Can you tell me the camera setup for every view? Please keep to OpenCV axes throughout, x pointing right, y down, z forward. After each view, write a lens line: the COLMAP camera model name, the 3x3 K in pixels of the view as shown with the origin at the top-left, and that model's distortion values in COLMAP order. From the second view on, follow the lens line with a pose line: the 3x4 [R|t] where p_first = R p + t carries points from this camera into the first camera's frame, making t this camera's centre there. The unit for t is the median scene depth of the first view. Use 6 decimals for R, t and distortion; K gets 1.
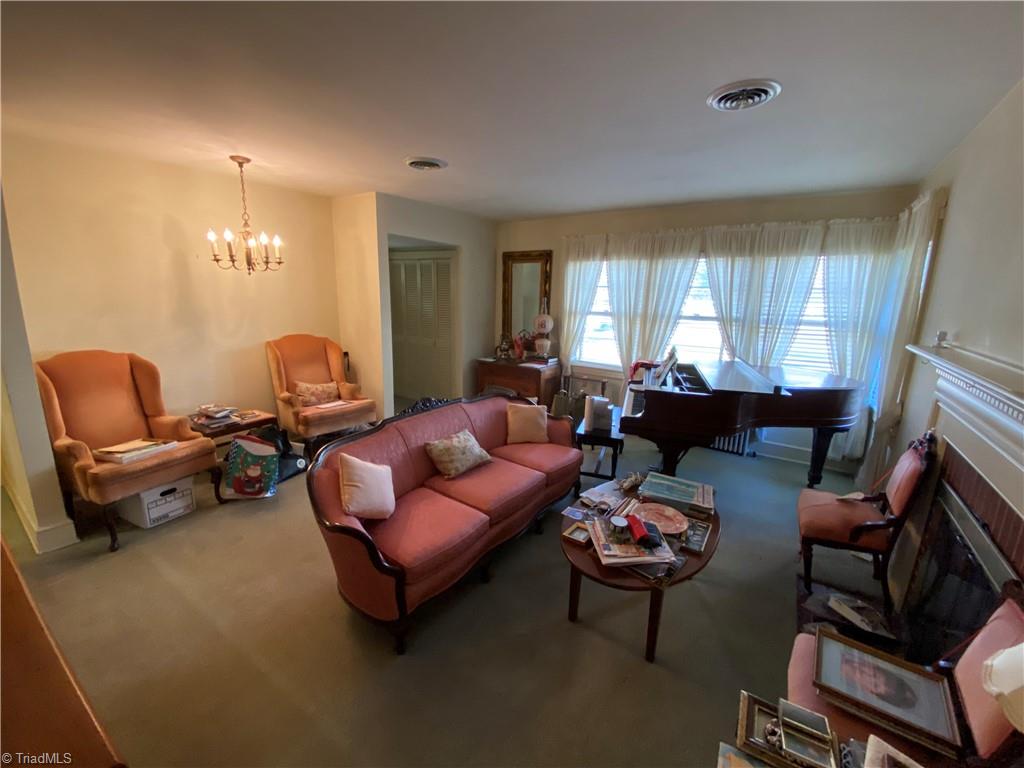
lens RADIAL K [[419.4, 0, 513.7], [0, 419.4, 386.2], [0, 0, 1]] dist [-0.014112, -0.000301]
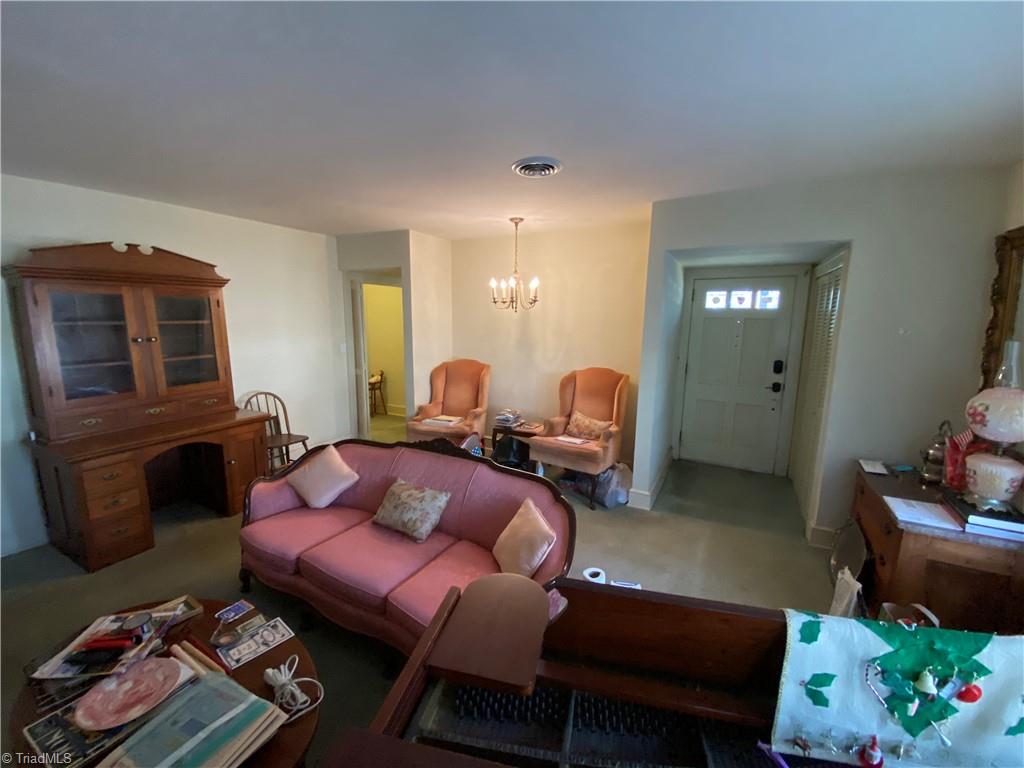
lens RADIAL K [[419.4, 0, 513.3], [0, 419.4, 383.0], [0, 0, 1]] dist [-0.014112, -0.000301]
pose [[0.092342, 0.142896, -0.985420, 0.596505], [-0.214699, 0.969227, 0.120429, -0.209359], [0.972305, 0.200448, 0.120180, 0.874003]]
